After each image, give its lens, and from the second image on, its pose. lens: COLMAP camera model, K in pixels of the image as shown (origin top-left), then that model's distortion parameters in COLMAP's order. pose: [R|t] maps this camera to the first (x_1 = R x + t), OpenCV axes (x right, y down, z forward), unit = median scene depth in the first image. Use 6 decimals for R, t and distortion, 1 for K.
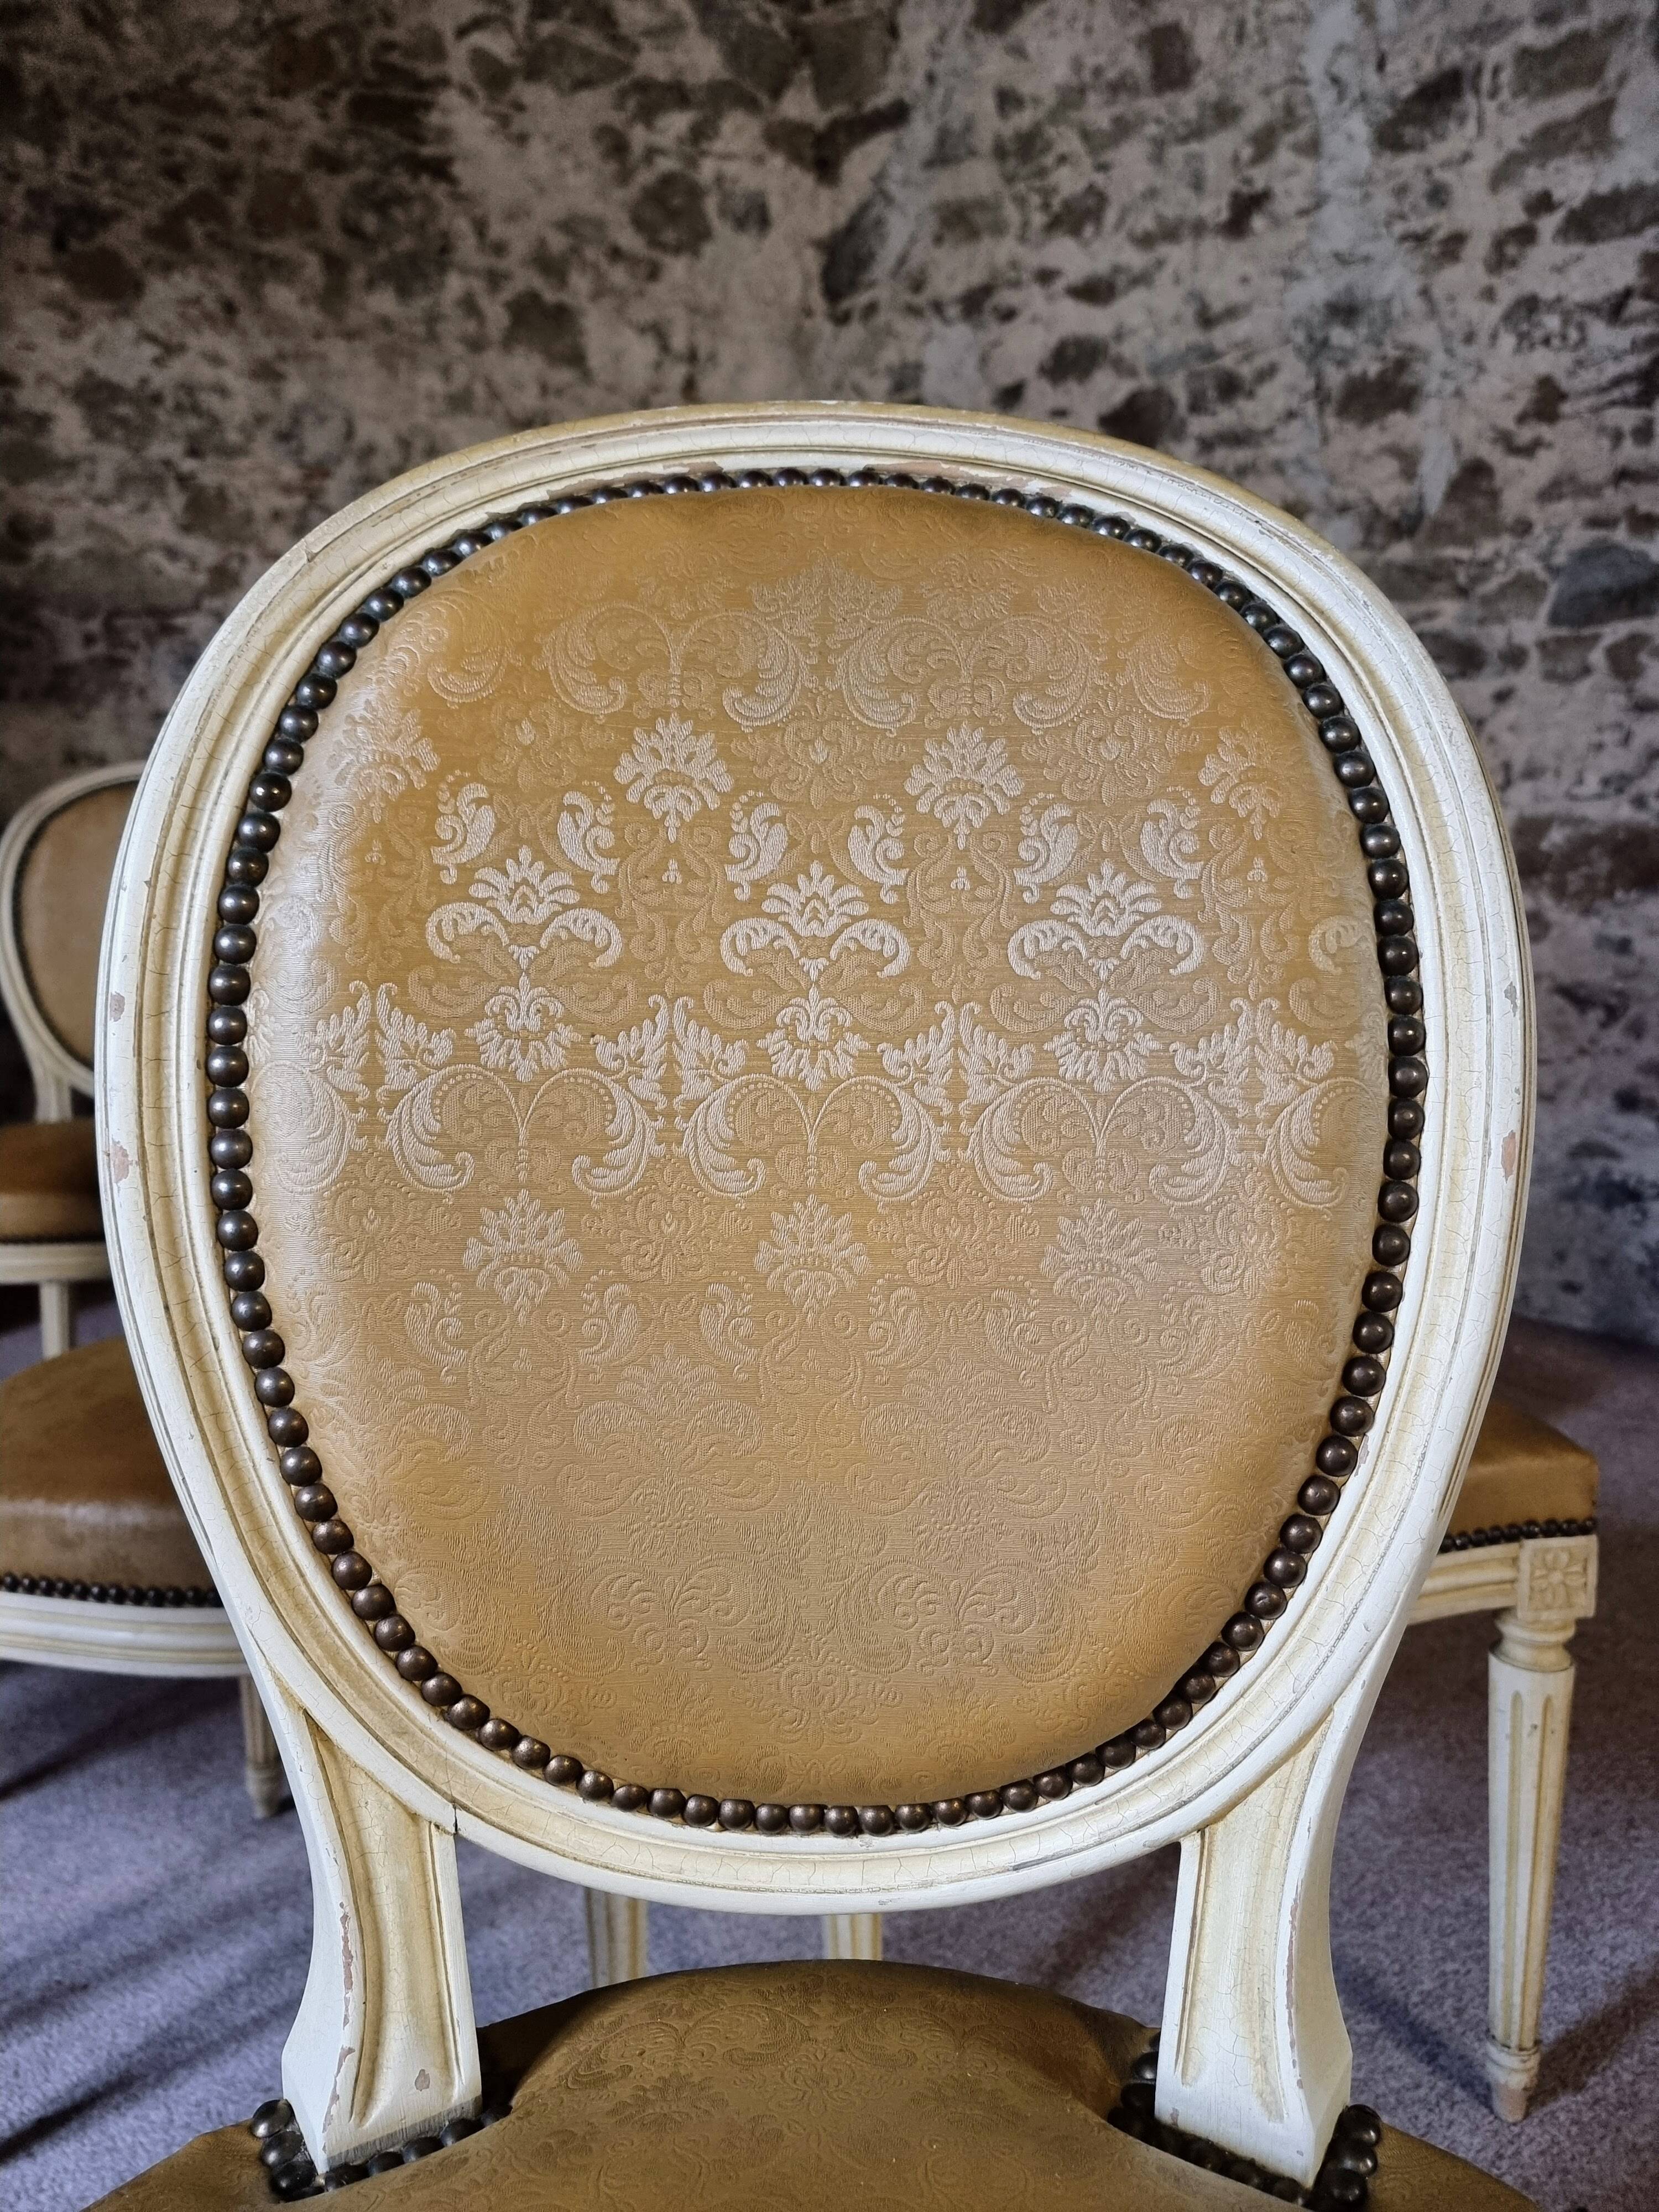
lens RADIAL K [[1542.2, 0, 827.2], [0, 1542.2, 1140.5], [0, 0, 1]] dist [0.091065, -0.095487]
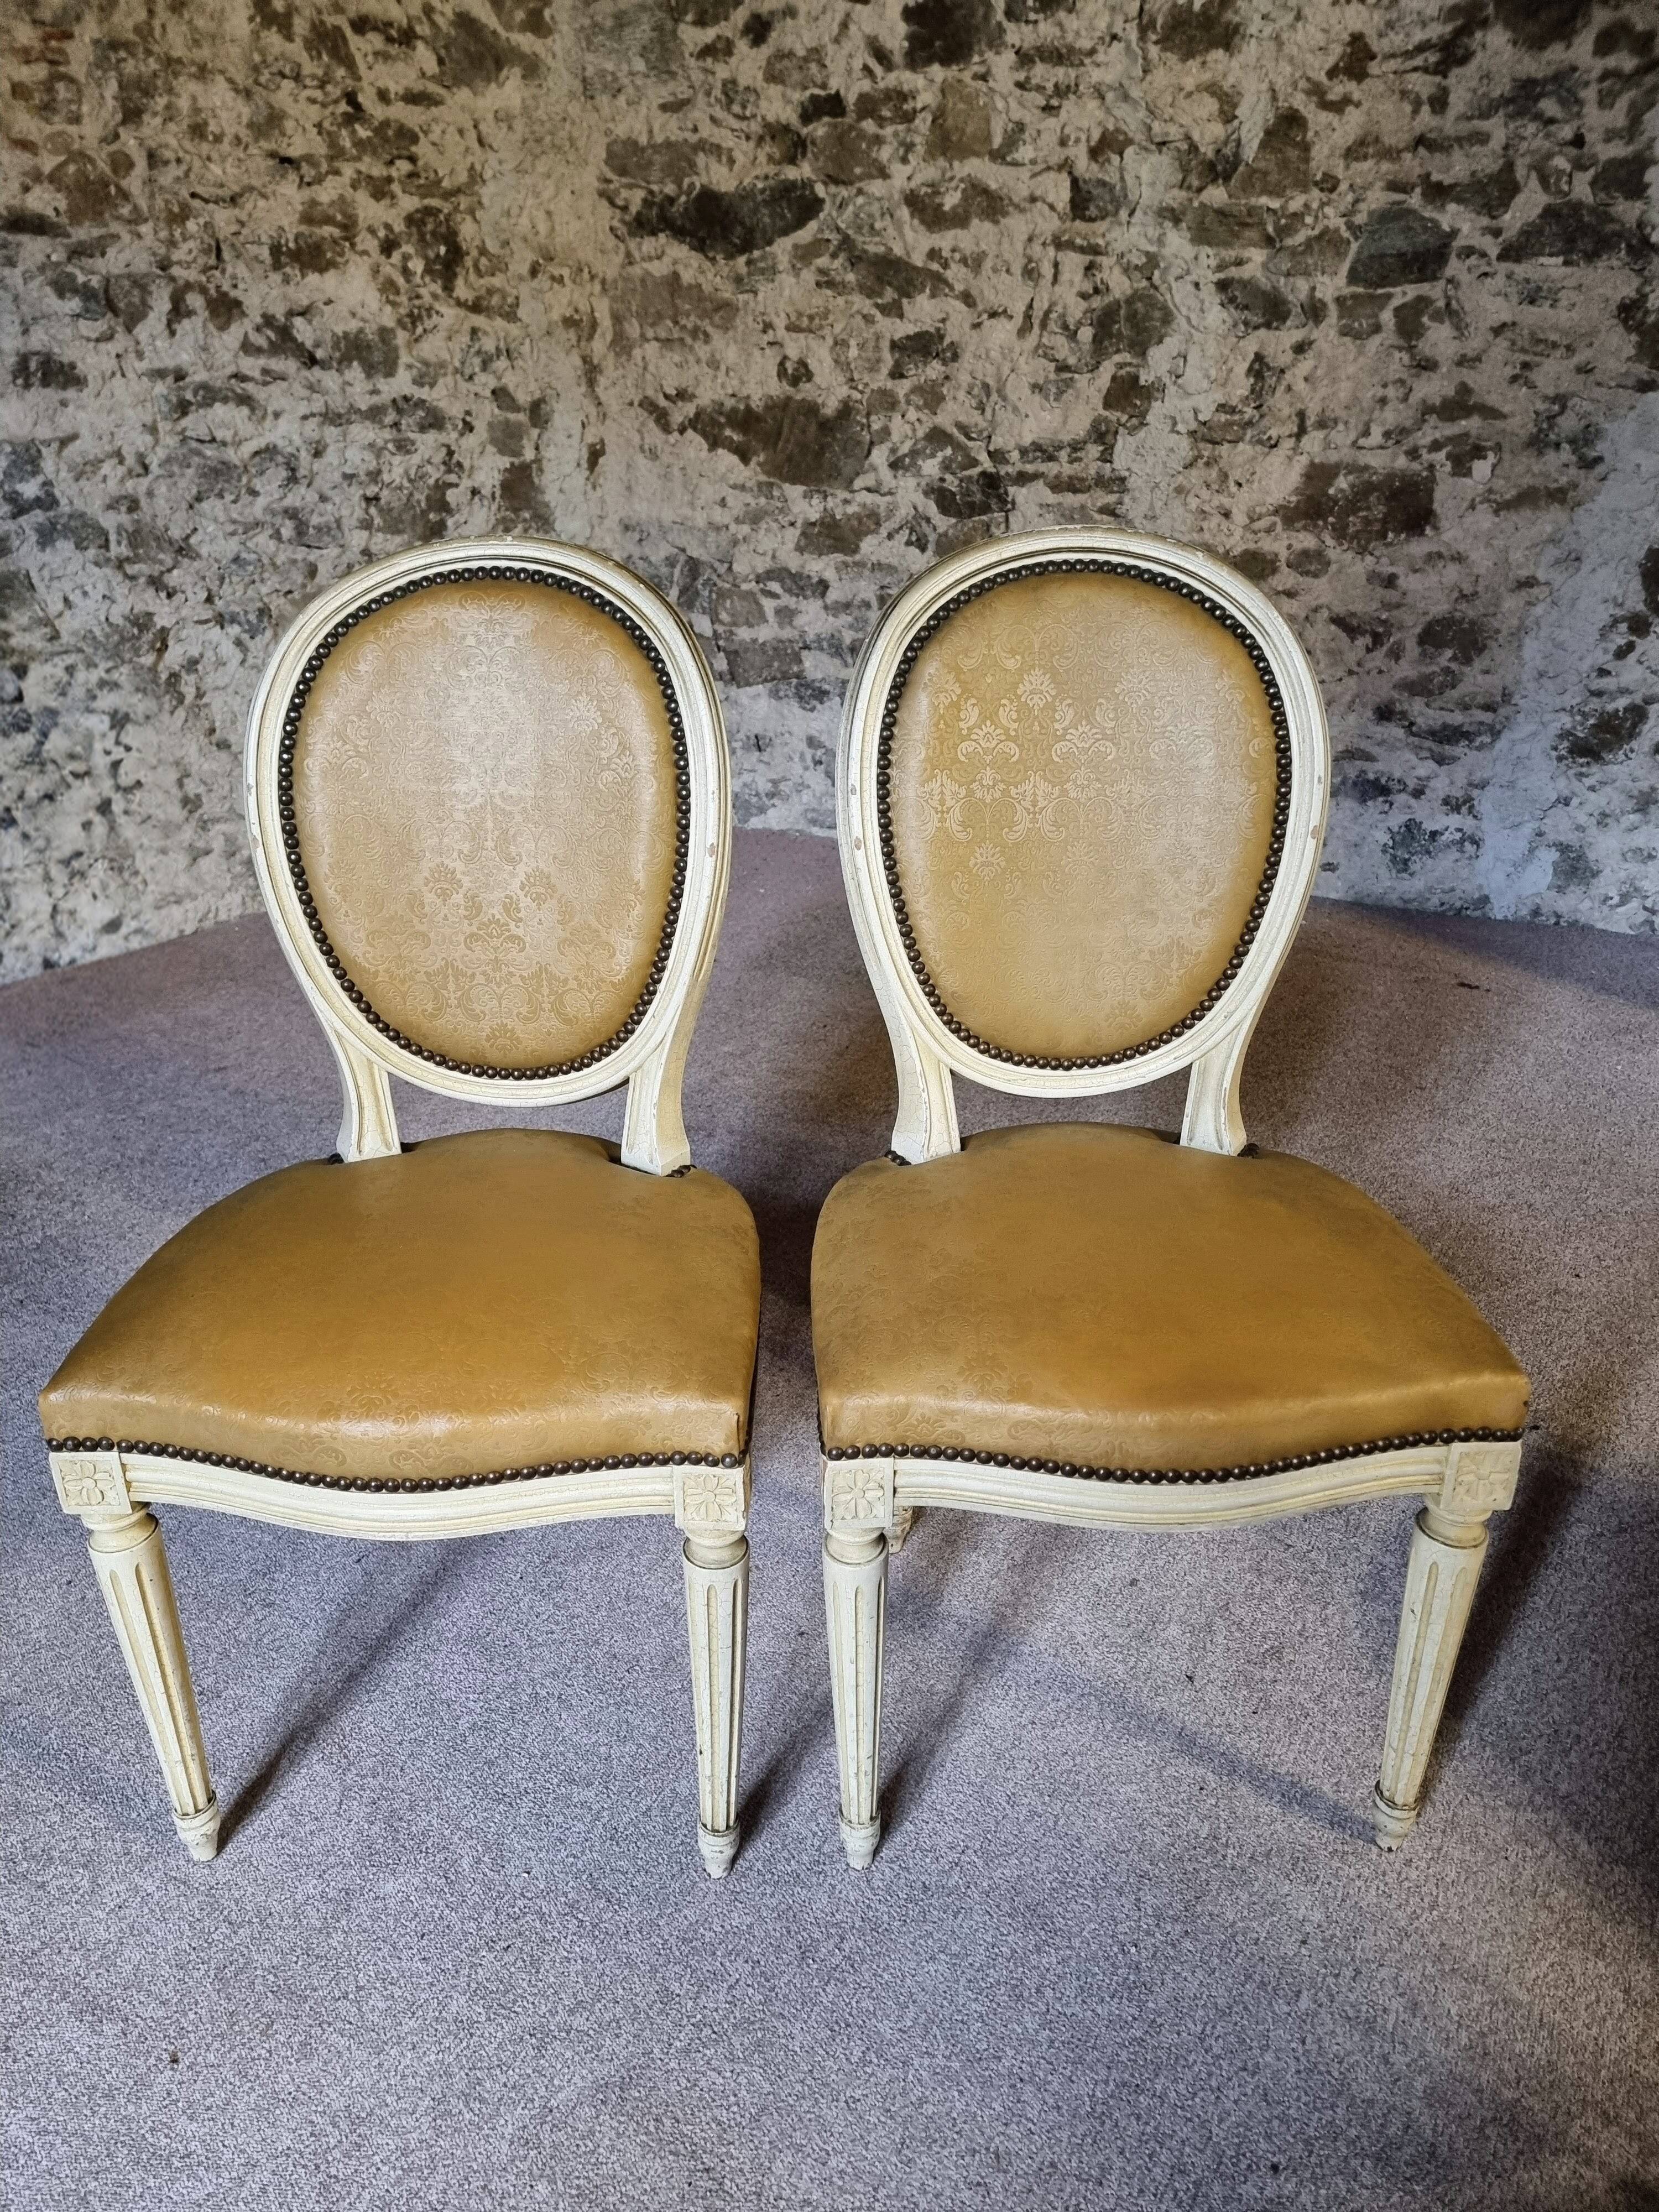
lens RADIAL K [[1521.3, 0, 805.2], [0, 1521.3, 1132.3], [0, 0, 1]] dist [0.096922, -0.088906]
pose [[0.944731, -0.150091, 0.291473, -0.307254], [0.064065, 0.956428, 0.284851, -0.079530], [-0.321526, -0.250435, 0.913183, -0.053677]]
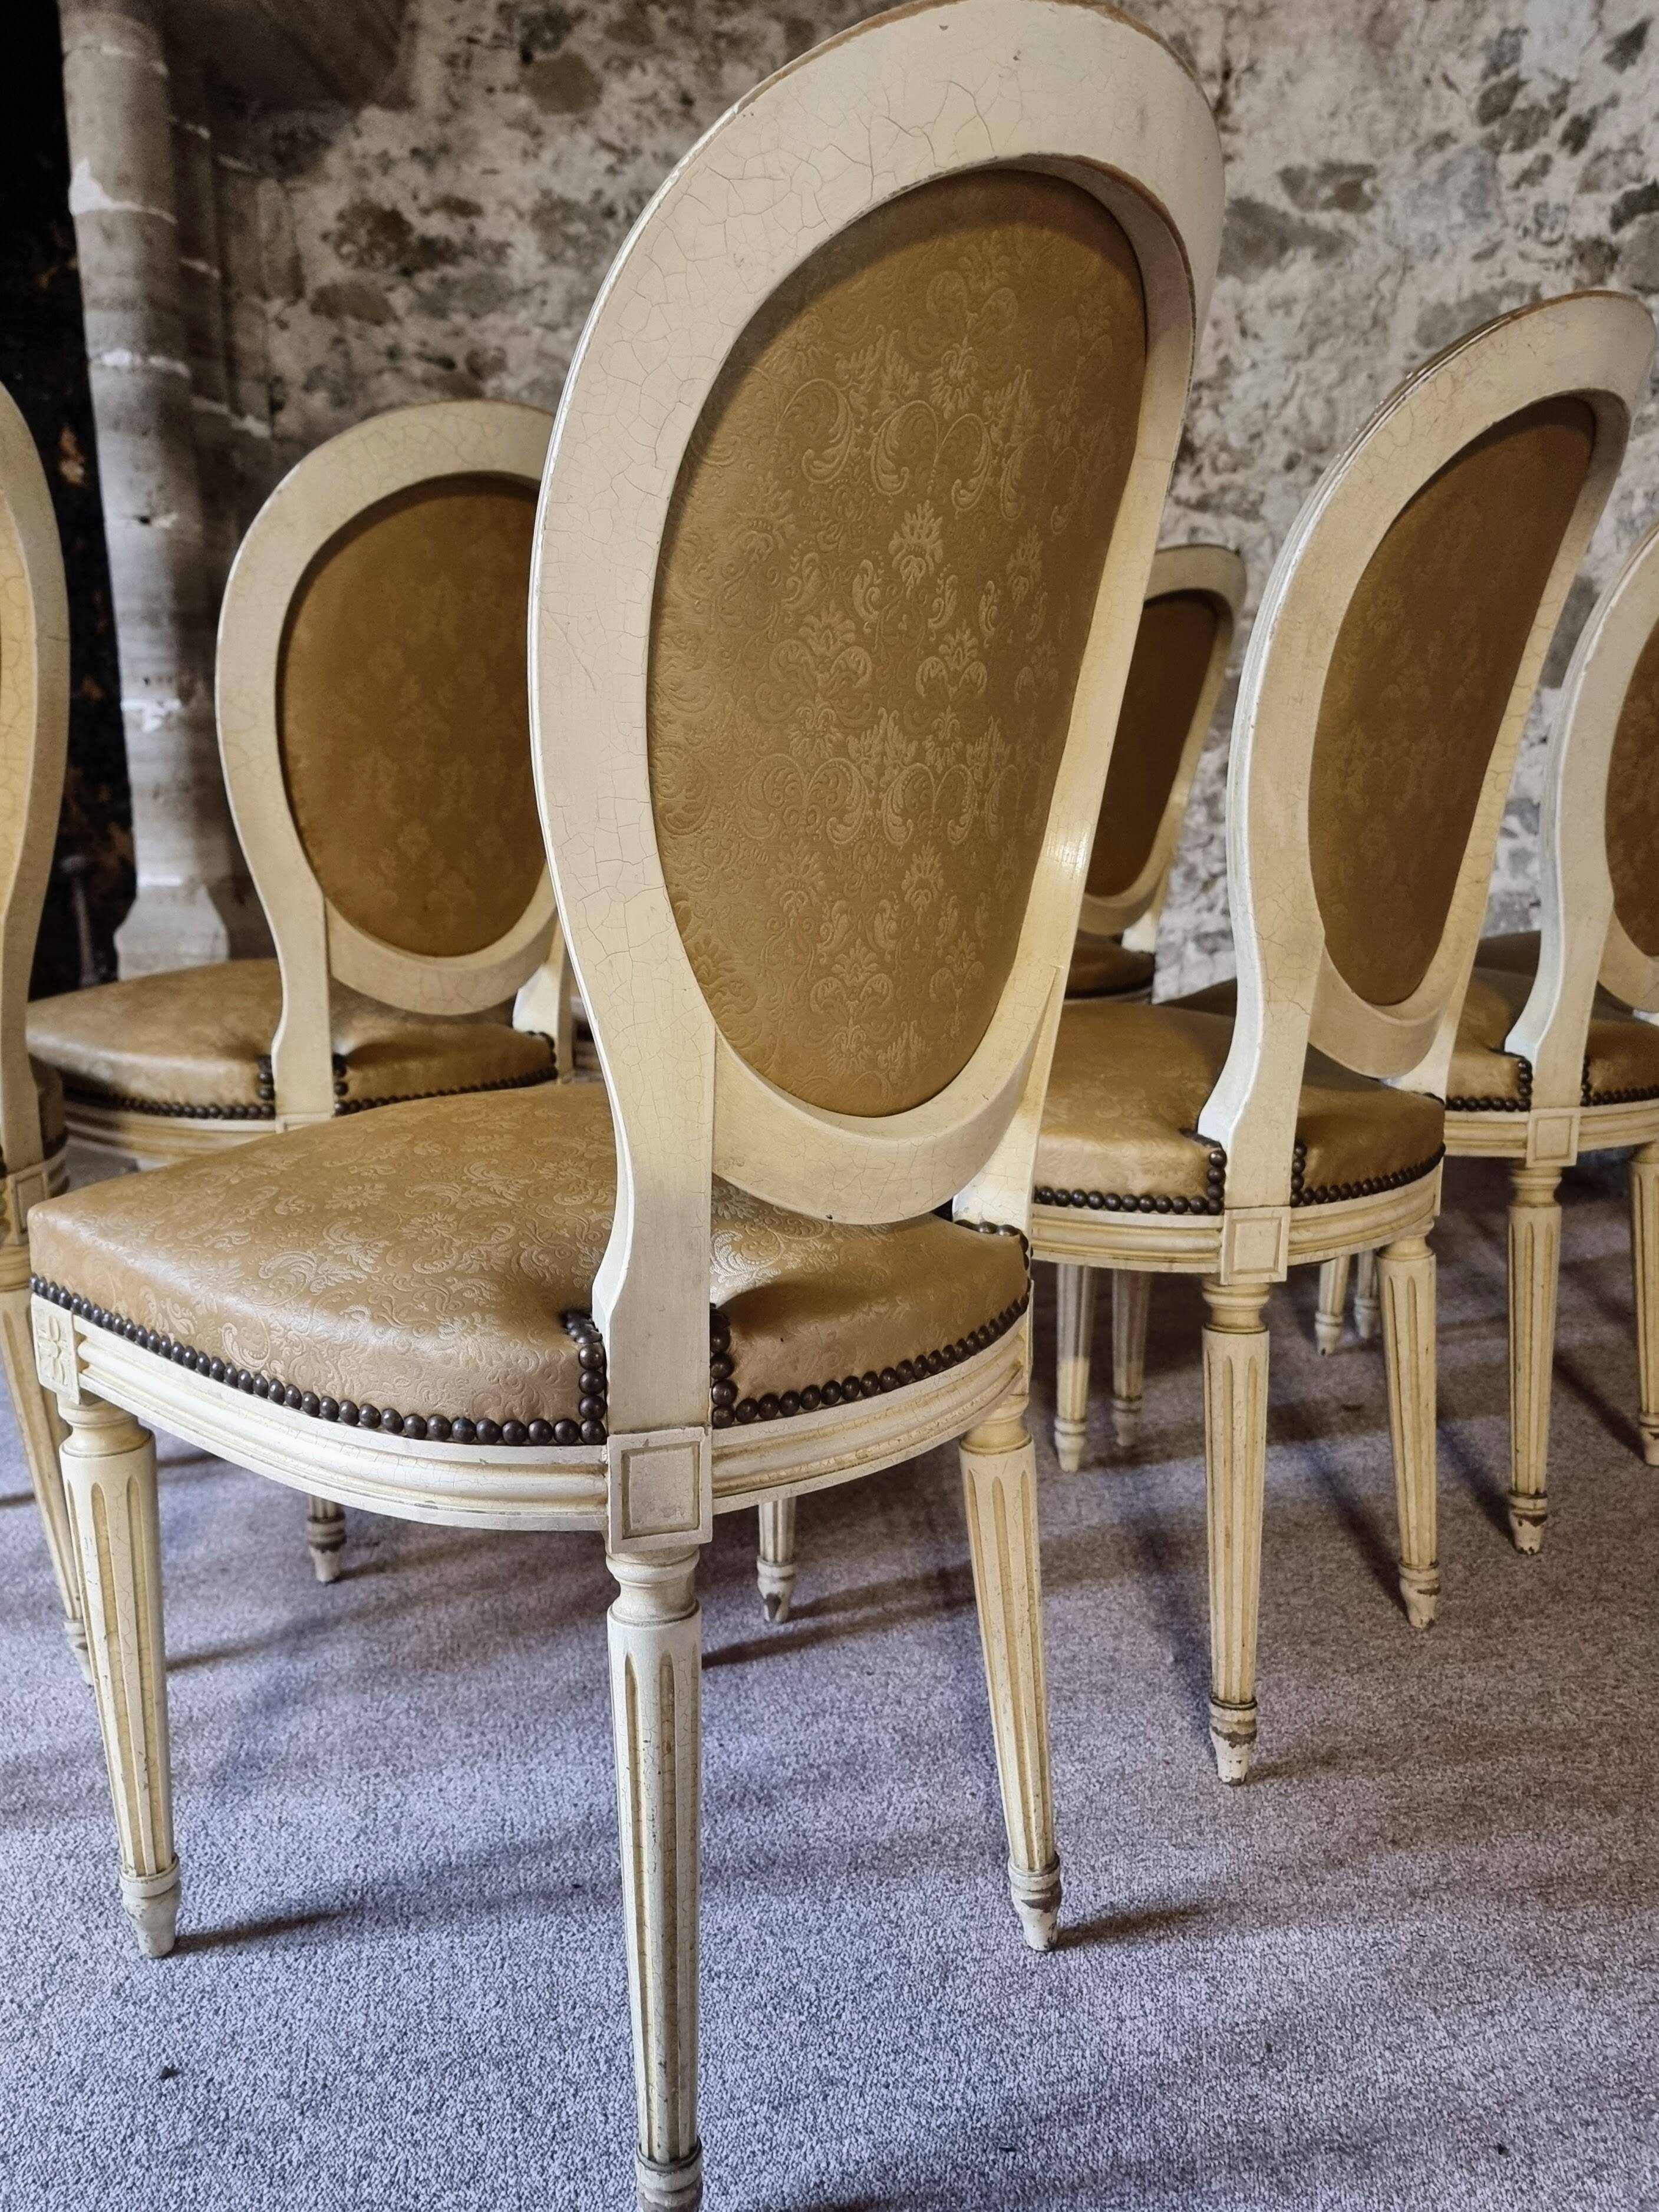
lens RADIAL K [[1633.9, 0, 795.3], [0, 1633.9, 1155.5], [0, 0, 1]] dist [0.085539, -0.084509]
pose [[0.878949, 0.118521, -0.461955, 0.227443], [-0.094308, 0.992695, 0.075252, 0.017291], [0.467499, -0.022577, 0.883705, 0.145180]]
